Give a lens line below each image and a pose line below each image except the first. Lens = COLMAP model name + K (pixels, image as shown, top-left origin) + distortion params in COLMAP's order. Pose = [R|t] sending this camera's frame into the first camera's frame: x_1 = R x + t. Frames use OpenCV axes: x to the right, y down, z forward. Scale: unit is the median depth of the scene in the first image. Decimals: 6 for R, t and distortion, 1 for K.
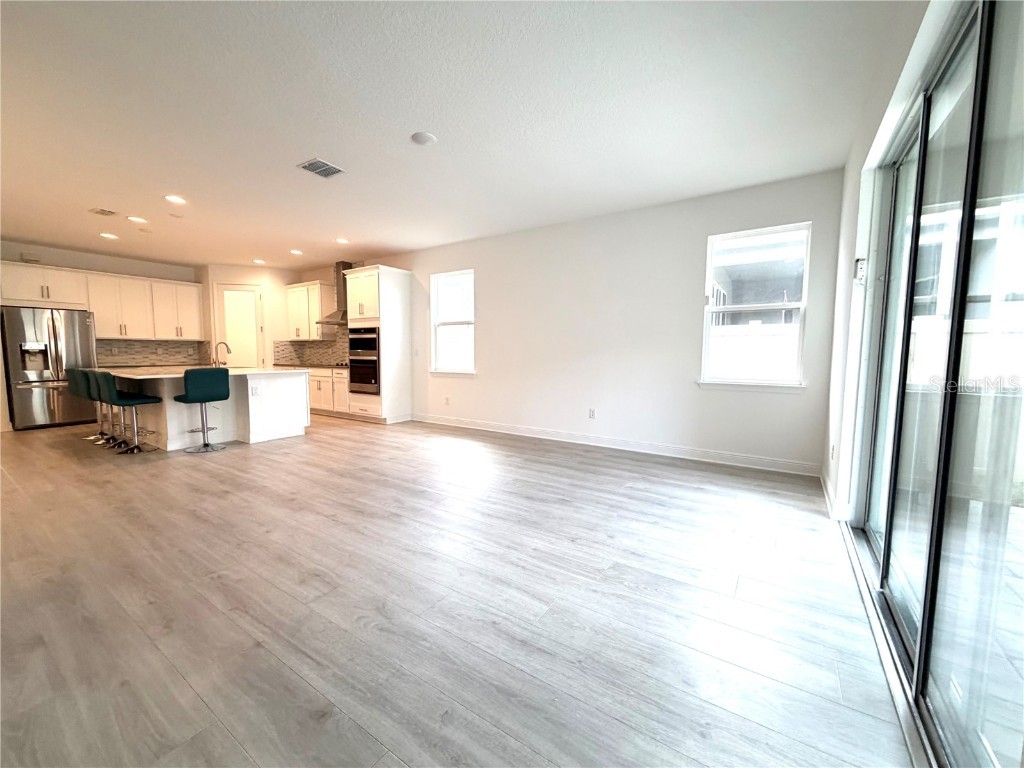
lens RADIAL K [[409.4, 0, 511.9], [0, 409.4, 385.6], [0, 0, 1]] dist [0.000023, 0.000267]
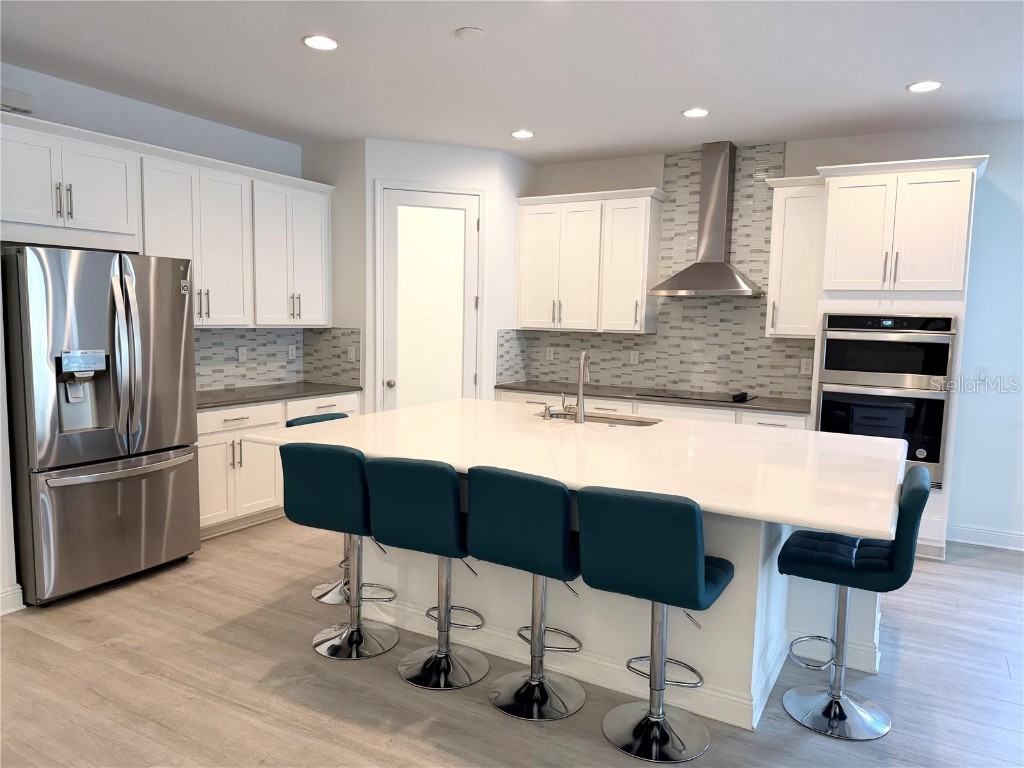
lens RADIAL K [[720.5, 0, 515.3], [0, 720.5, 387.5], [0, 0, 1]] dist [0.047734, -0.066833]
pose [[0.997071, 0.010012, 0.075829, -0.822733], [-0.011458, 0.999760, 0.018661, -0.086137], [-0.075624, -0.019475, 0.996946, 0.354528]]
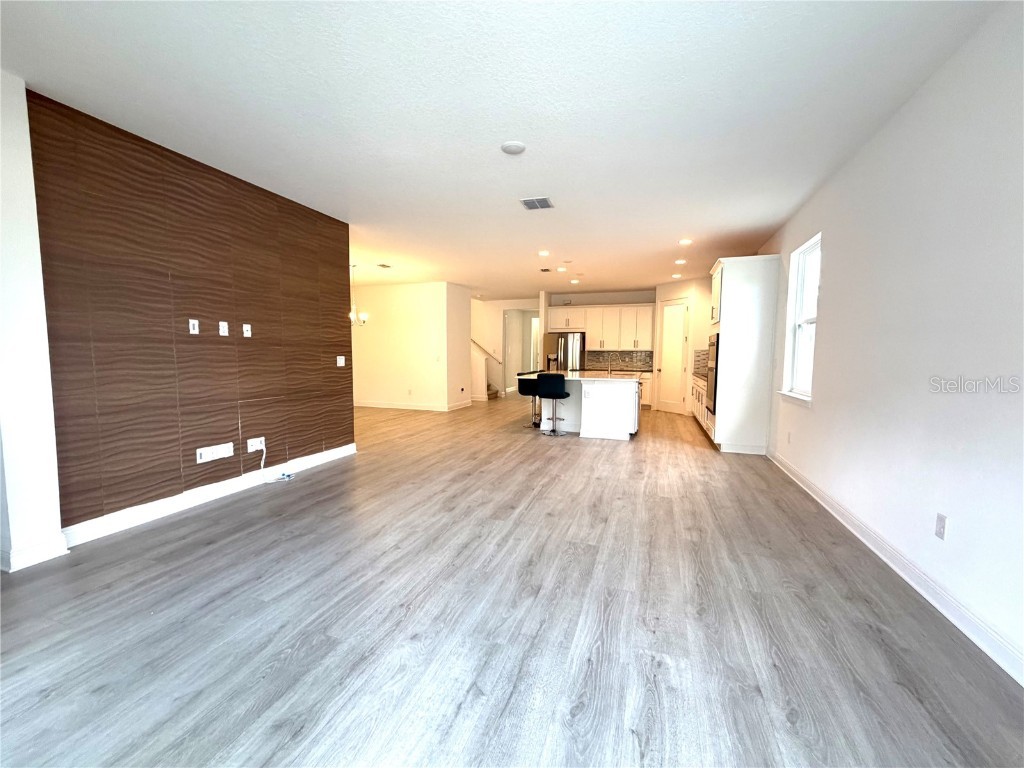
lens RADIAL K [[409.4, 0, 509.5], [0, 409.4, 382.7], [0, 0, 1]] dist [0.000023, 0.000267]
pose [[0.248573, 0.063919, -0.966502, 0.391867], [-0.085856, 0.995347, 0.043745, -0.044301], [0.964801, 0.072106, 0.252904, 0.400859]]
